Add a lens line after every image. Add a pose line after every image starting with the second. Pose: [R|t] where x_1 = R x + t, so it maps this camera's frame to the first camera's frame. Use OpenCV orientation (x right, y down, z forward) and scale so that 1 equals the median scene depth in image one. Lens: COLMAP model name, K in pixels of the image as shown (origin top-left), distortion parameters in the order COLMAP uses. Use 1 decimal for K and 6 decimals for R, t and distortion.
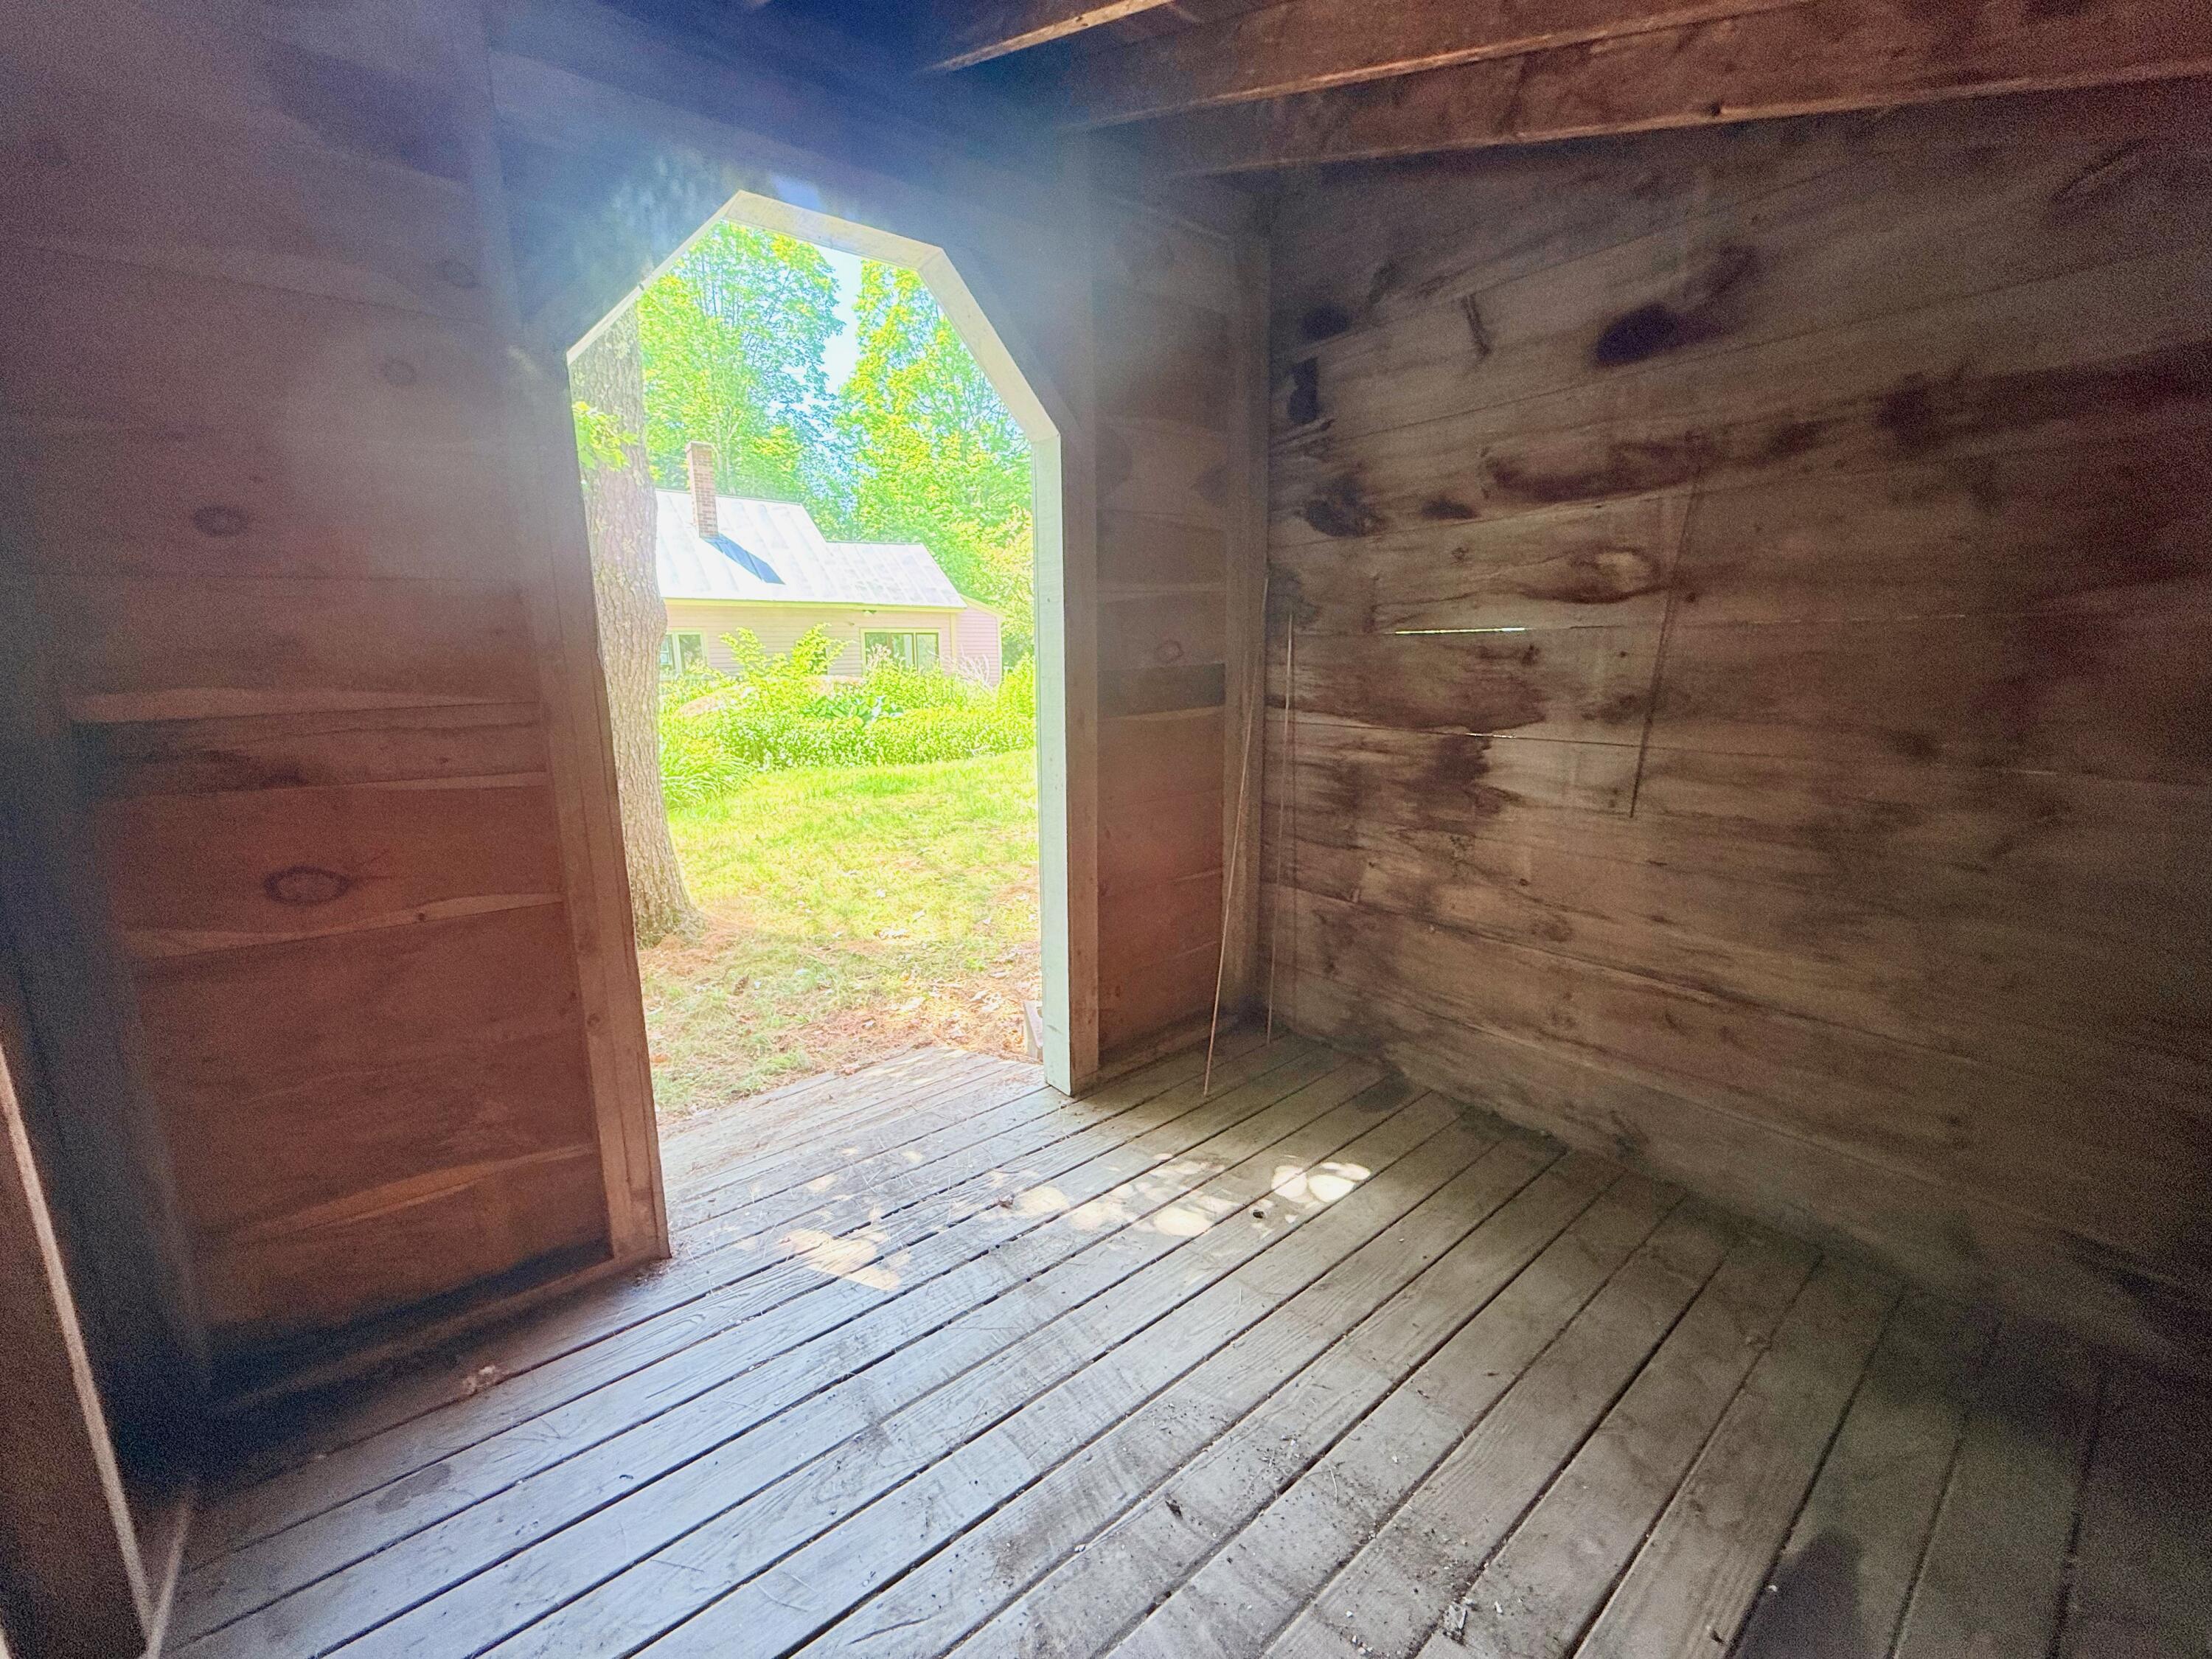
lens RADIAL K [[885.1, 0, 1100.7], [0, 885.1, 827.5], [0, 0, 1]] dist [0.001651, 0.000355]
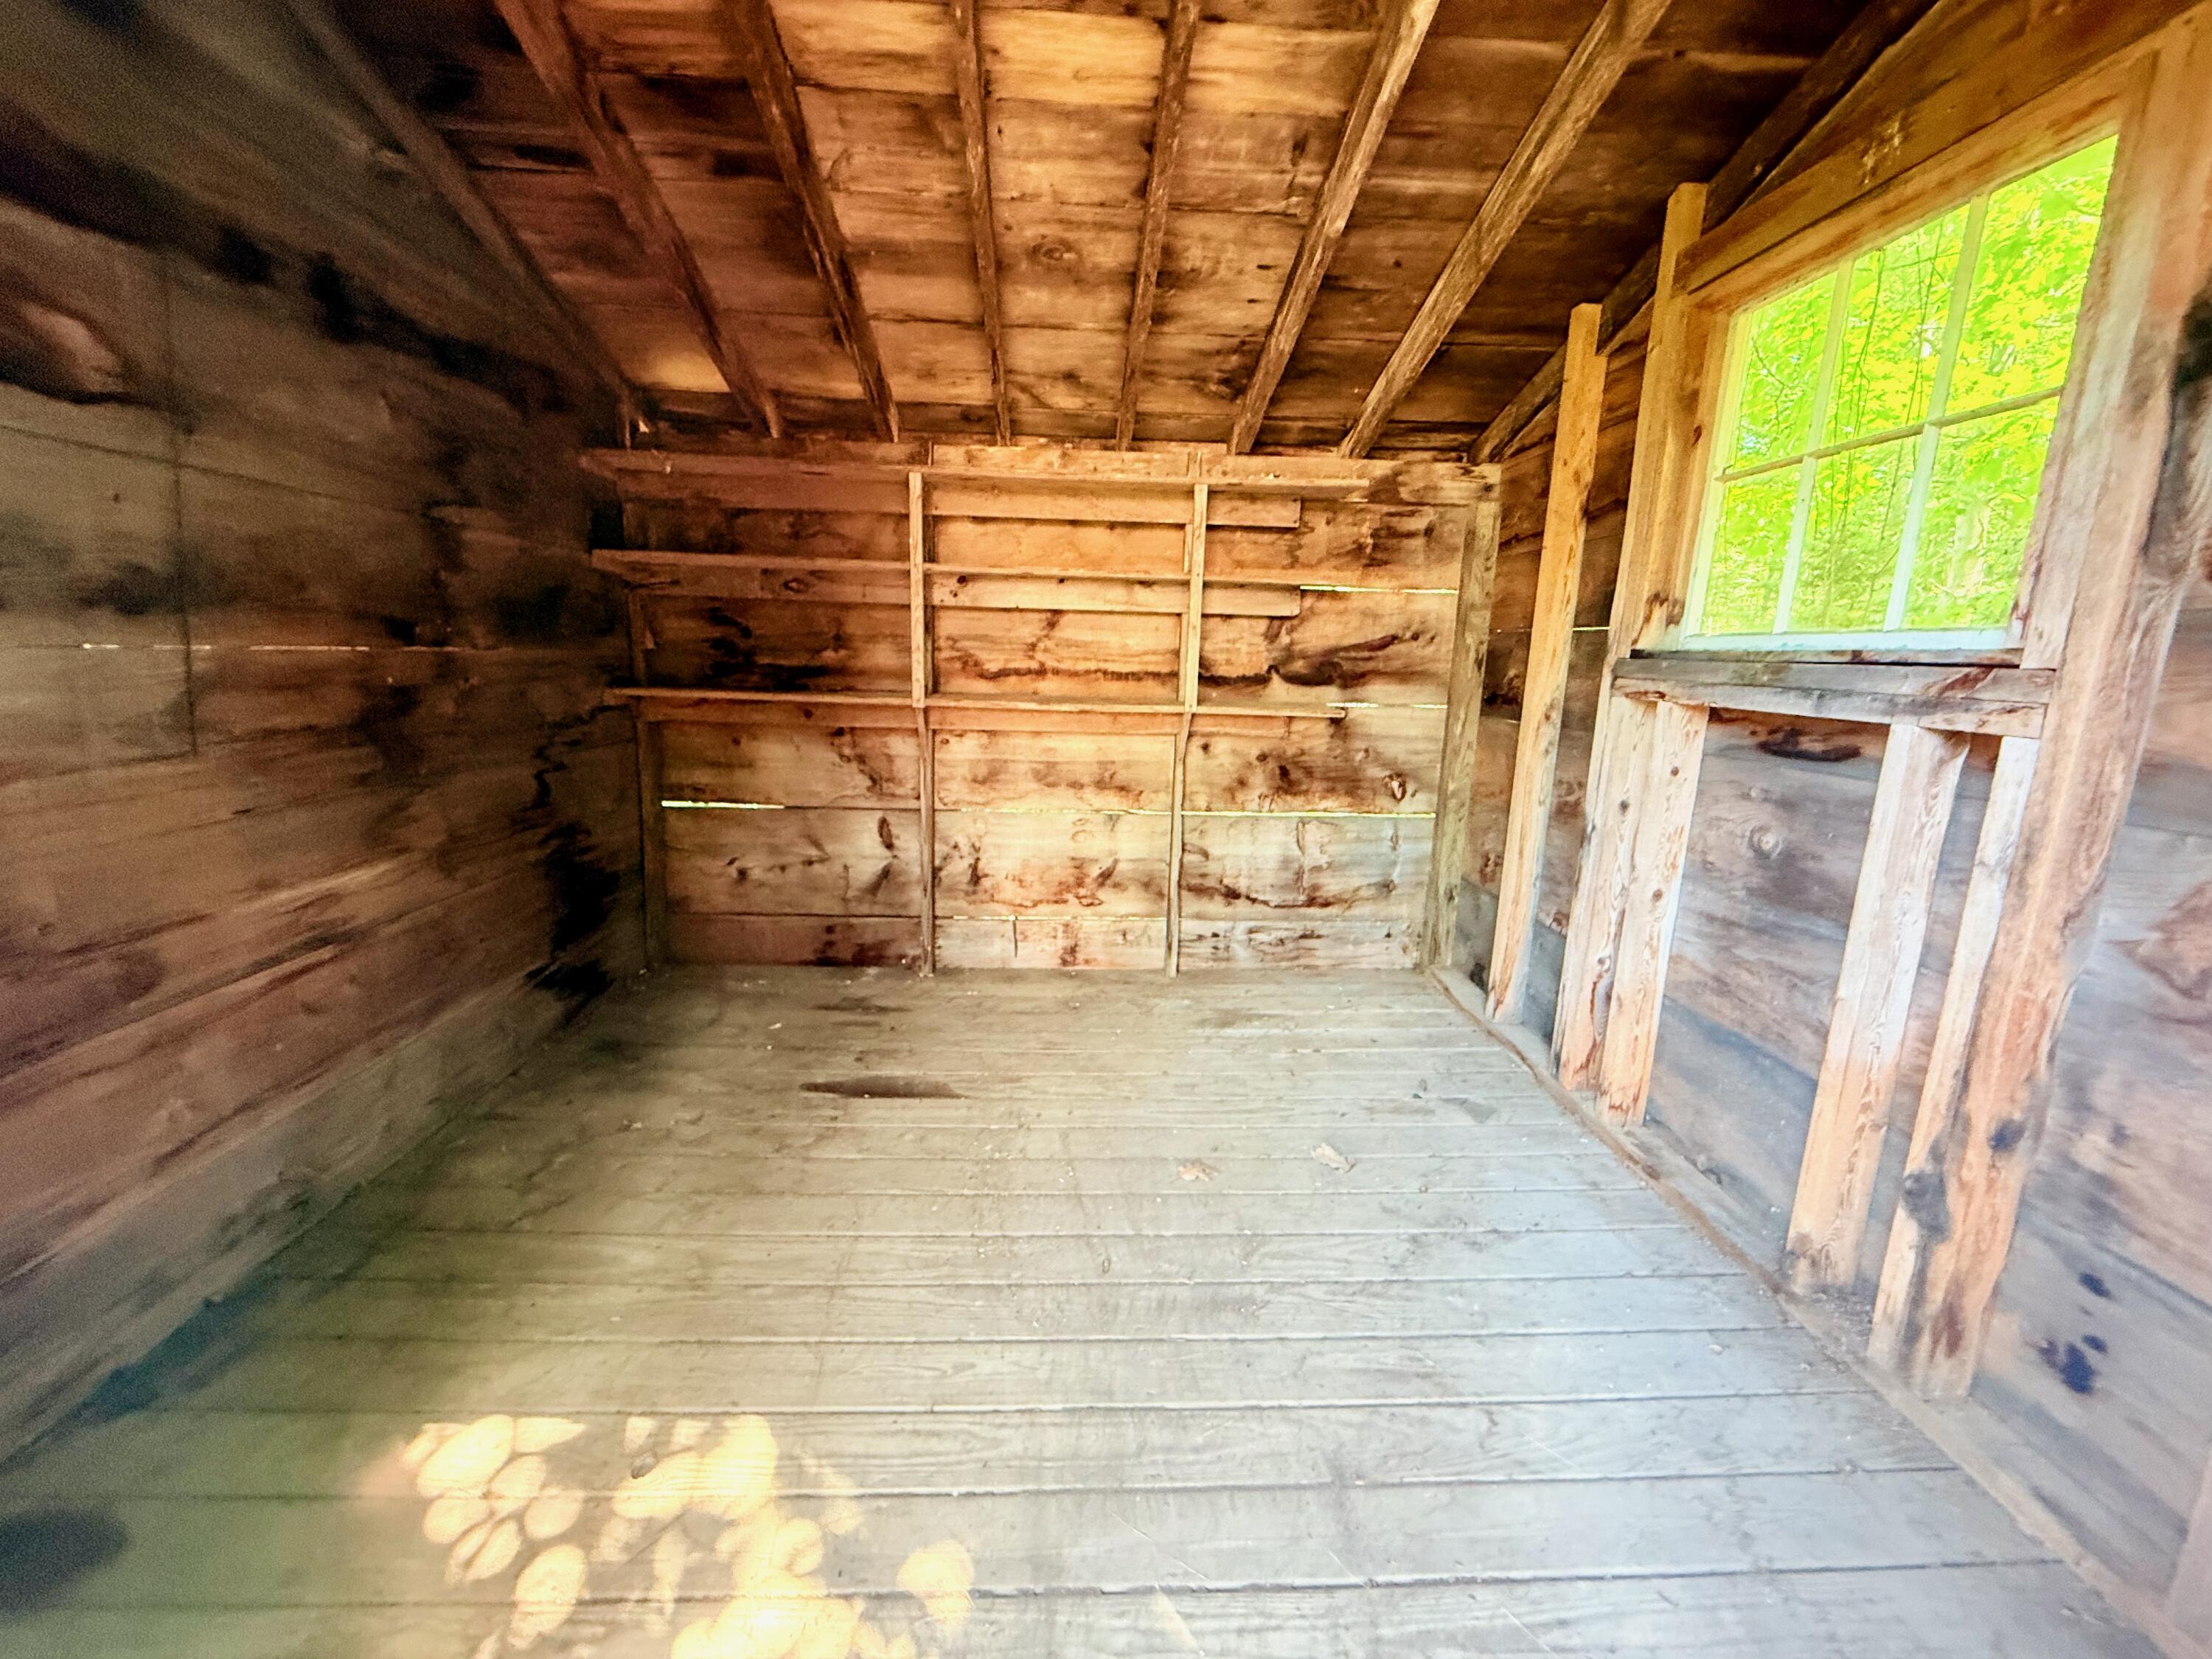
lens RADIAL K [[885.1, 0, 1100.7], [0, 885.1, 827.5], [0, 0, 1]] dist [0.001651, 0.000355]
pose [[-0.807765, -0.122626, 0.576609, -0.373477], [0.097785, 0.936703, 0.336192, -0.128813], [-0.581337, 0.327948, -0.744645, 1.209283]]
